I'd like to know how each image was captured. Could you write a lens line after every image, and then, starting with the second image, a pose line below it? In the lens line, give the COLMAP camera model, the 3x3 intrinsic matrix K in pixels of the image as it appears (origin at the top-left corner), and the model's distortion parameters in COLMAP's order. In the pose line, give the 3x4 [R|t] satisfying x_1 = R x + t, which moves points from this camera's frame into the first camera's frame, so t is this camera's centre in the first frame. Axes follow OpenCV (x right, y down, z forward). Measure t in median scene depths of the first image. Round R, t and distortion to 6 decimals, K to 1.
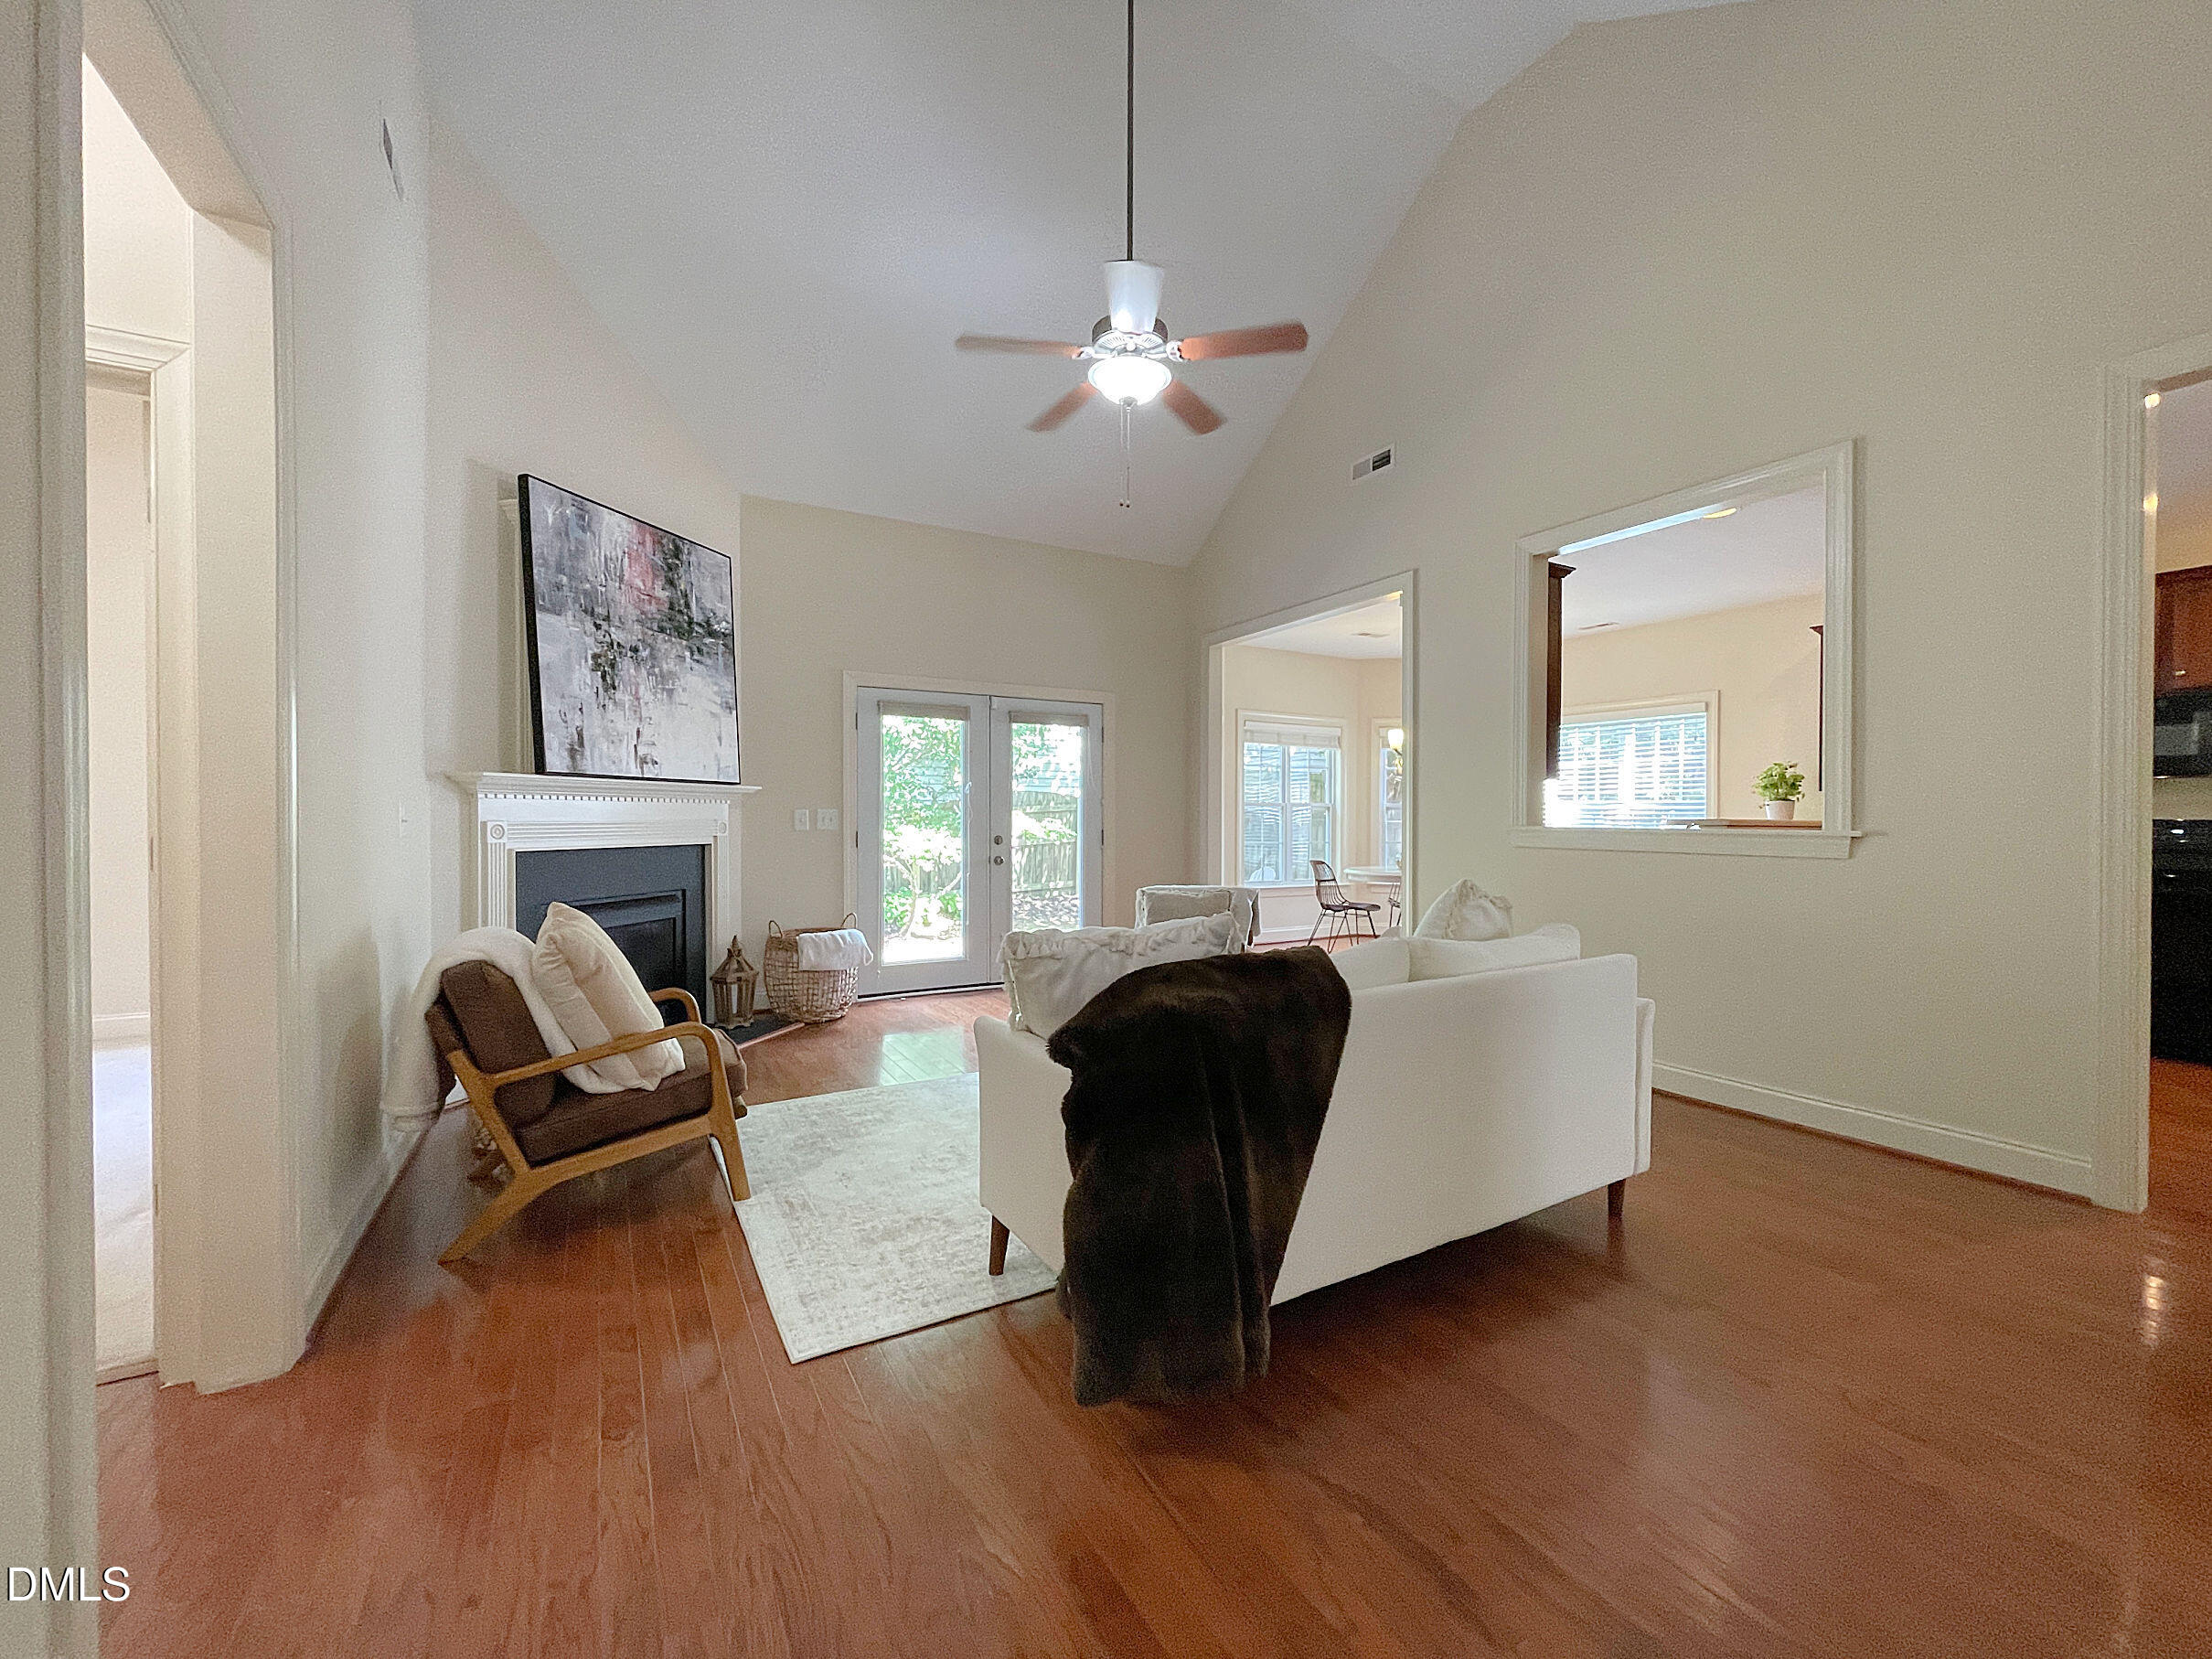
lens RADIAL K [[882.8, 0, 1106.0], [0, 882.8, 829.5], [0, 0, 1]] dist [-0.000830, 0.000006]
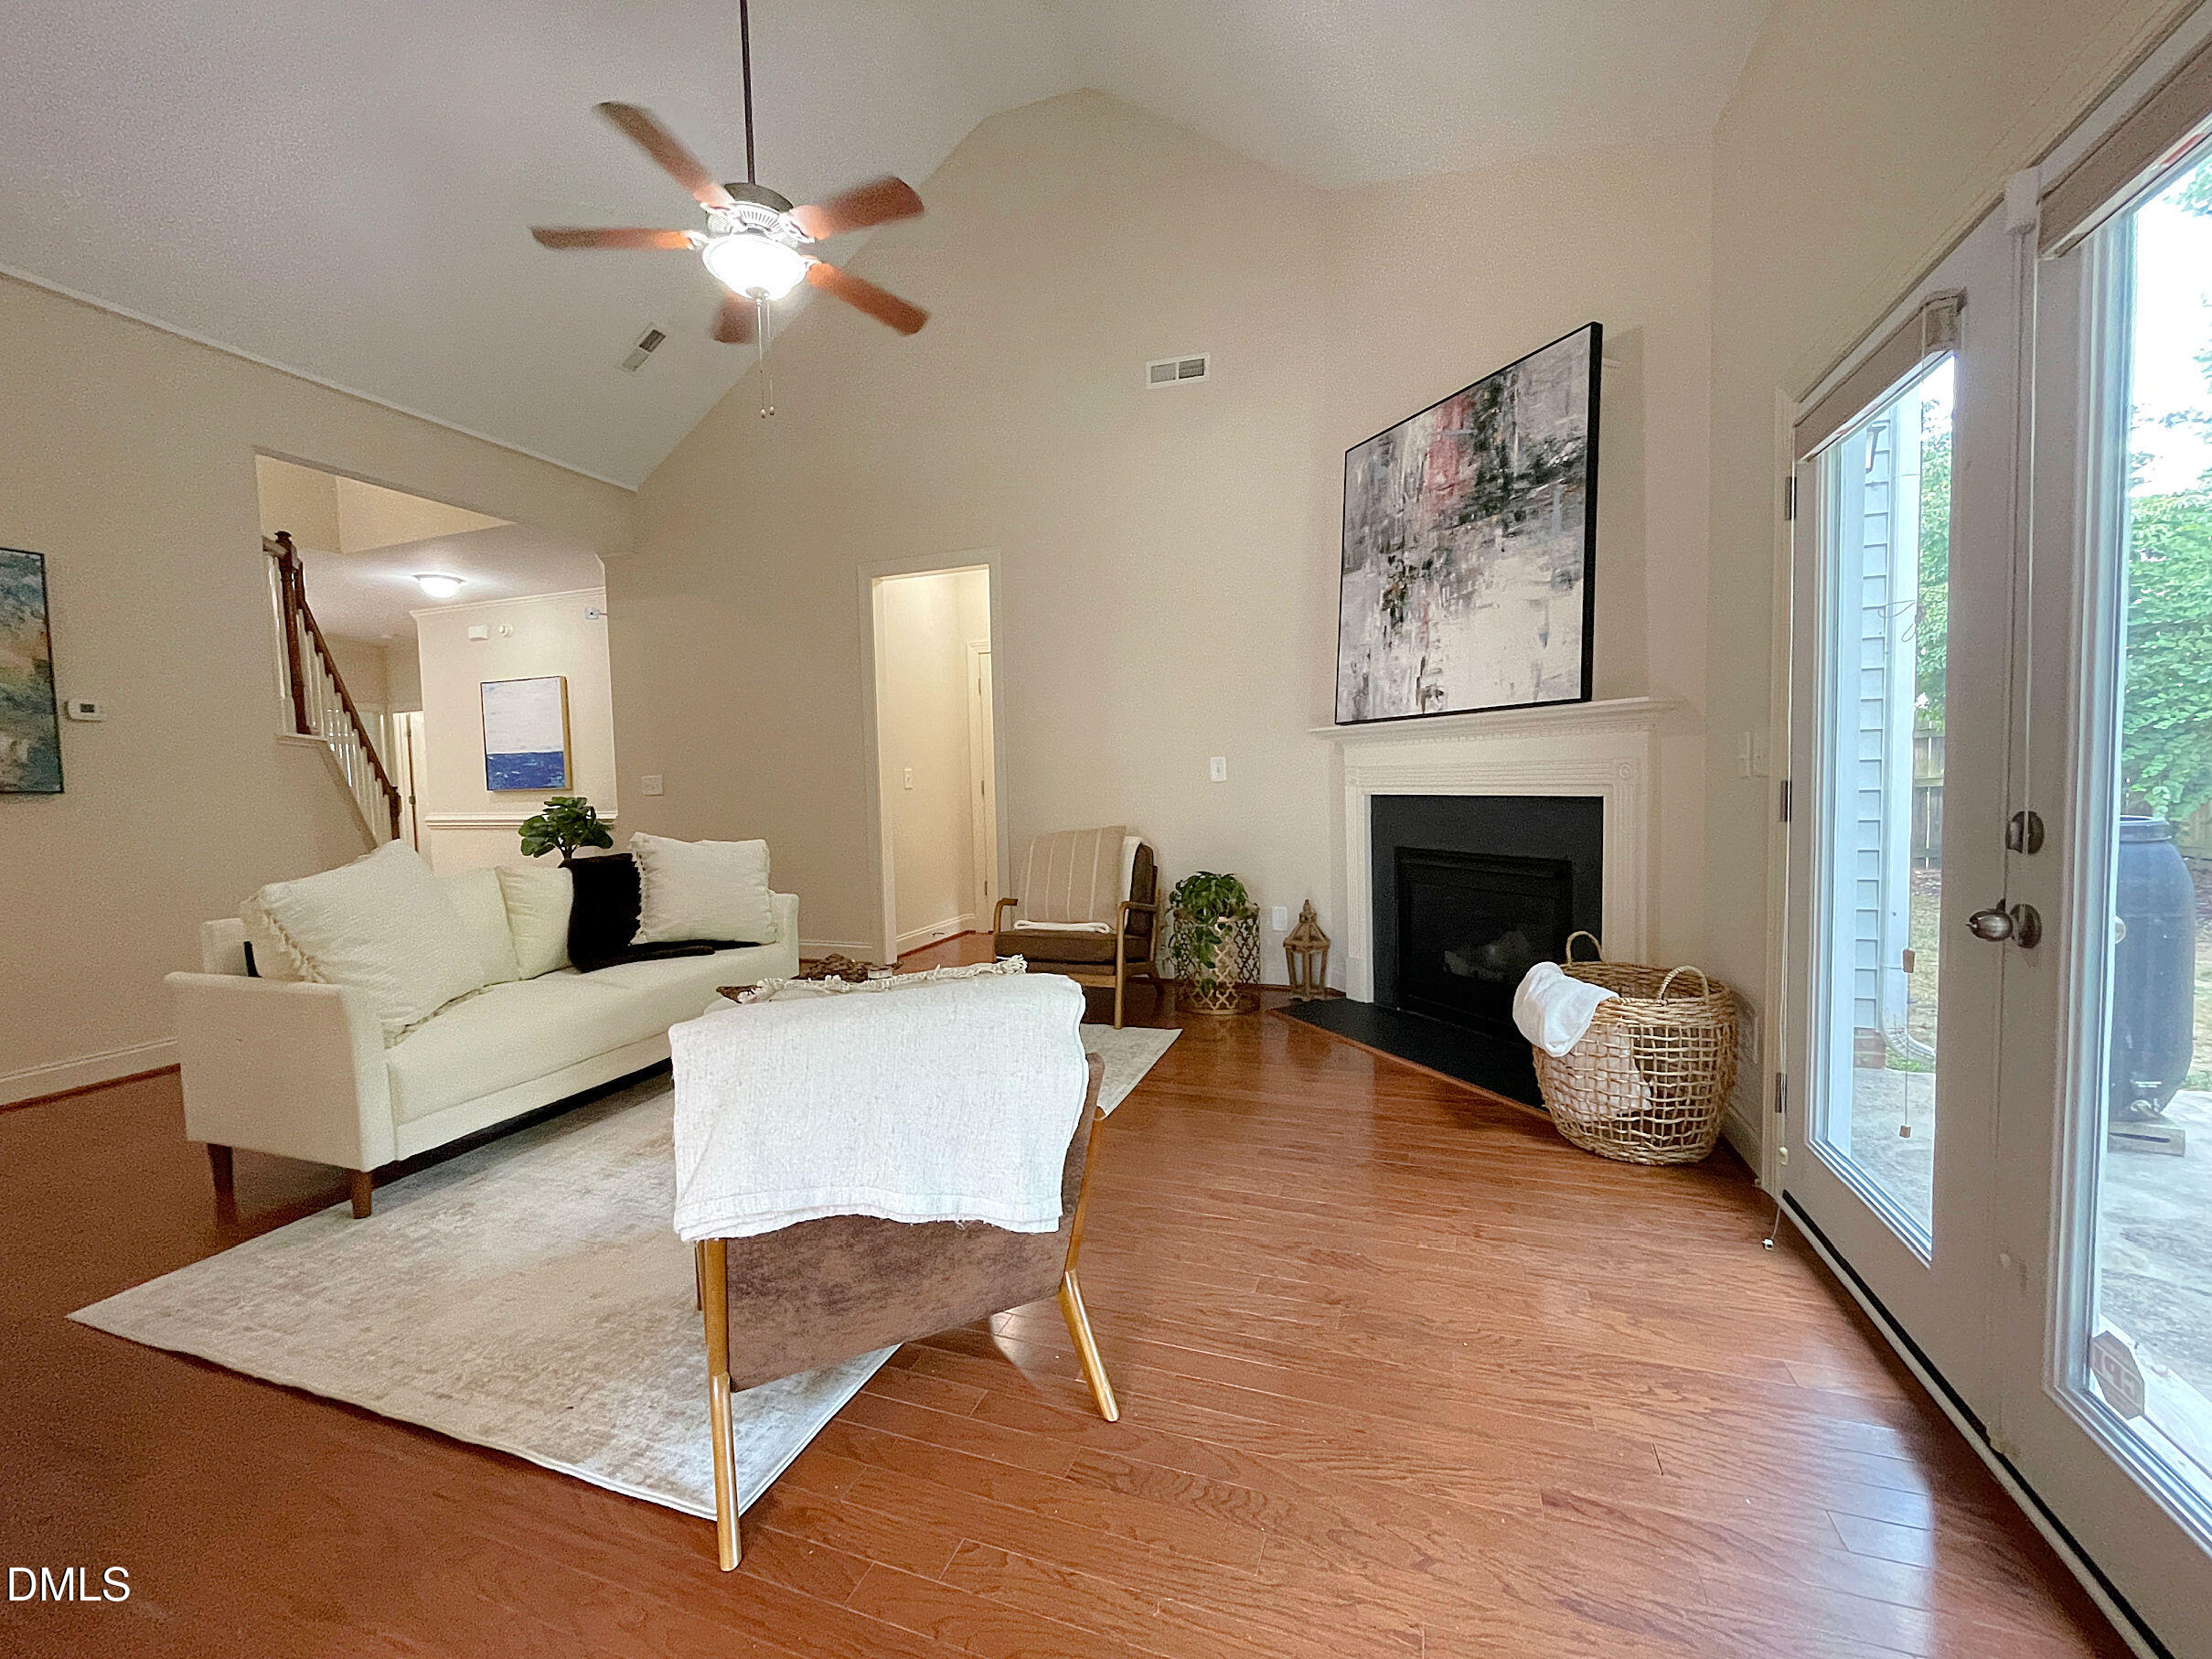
lens RADIAL K [[901.8, 0, 1109.5], [0, 901.8, 826.2], [0, 0, 1]] dist [-0.001475, -0.000083]
pose [[-0.759057, 0.052458, -0.648907, 0.273554], [0.015193, 0.997904, 0.062898, -0.010222], [0.650847, 0.037885, -0.758263, 1.437403]]
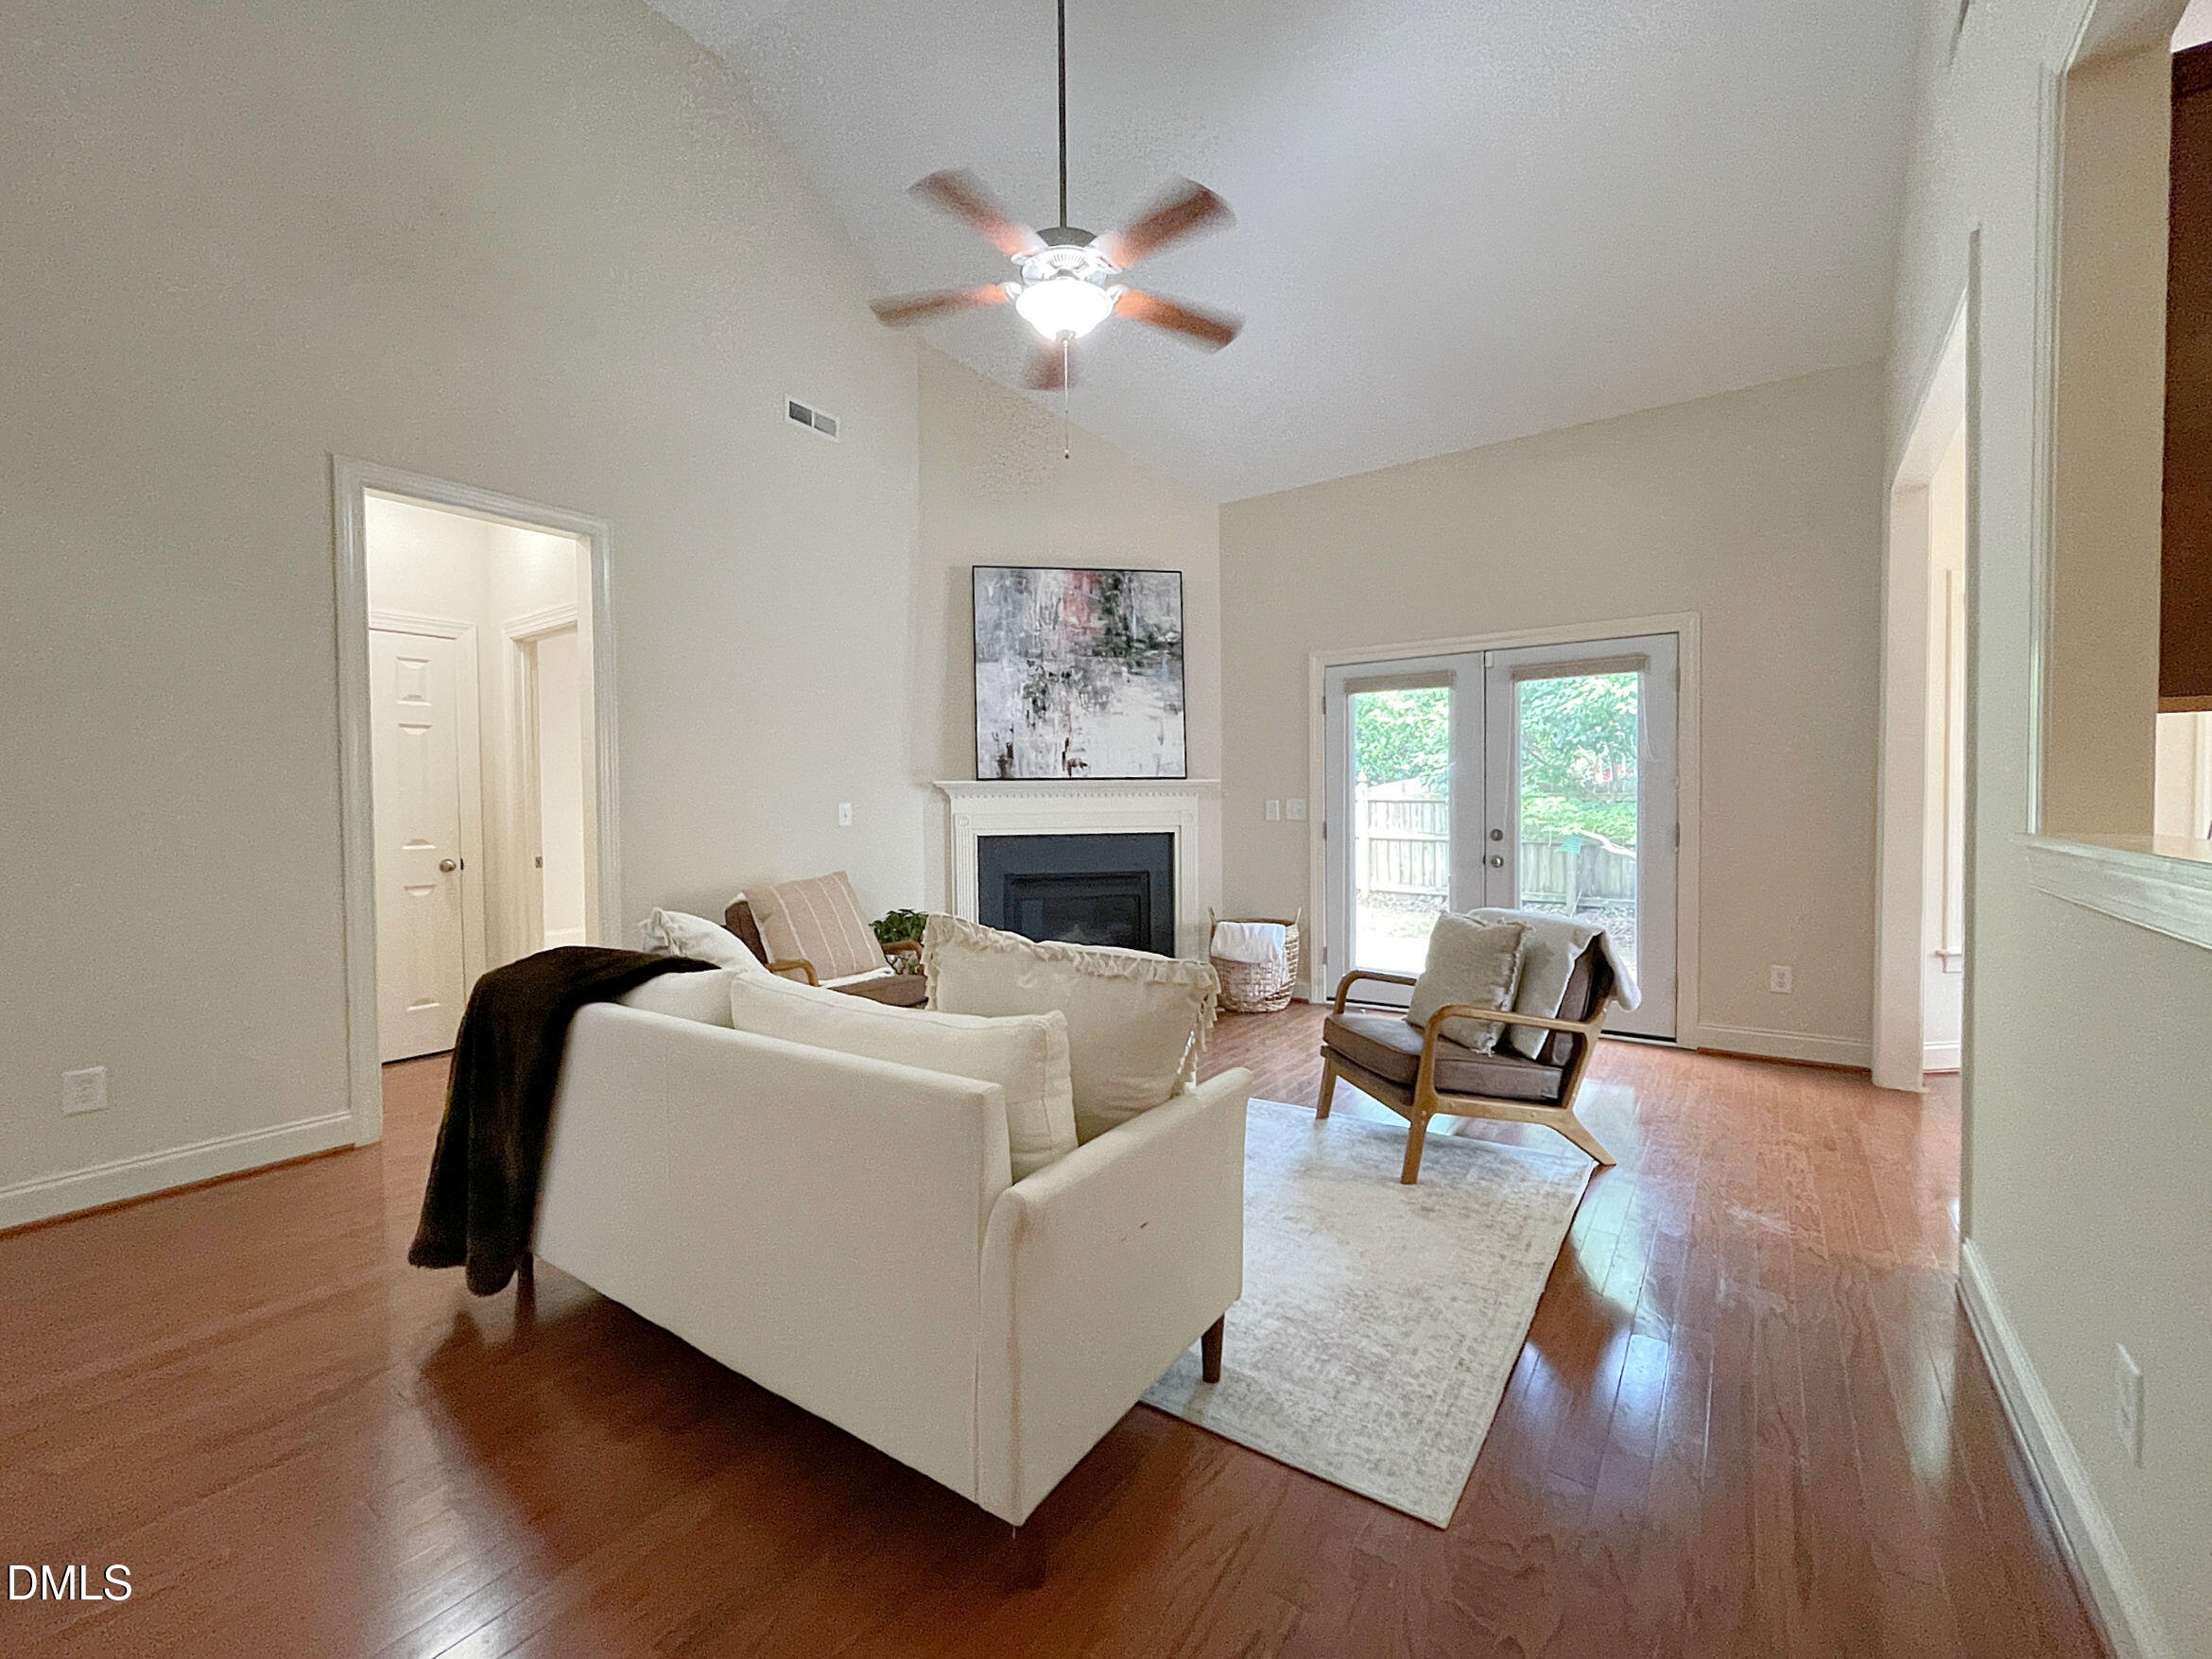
lens RADIAL K [[901.8, 0, 1109.5], [0, 901.8, 826.2], [0, 0, 1]] dist [-0.001475, -0.000083]
pose [[0.435791, 0.018984, -0.899848, 0.624485], [-0.000474, 0.999782, 0.020863, -0.017456], [0.900048, -0.008665, 0.435705, 0.487683]]
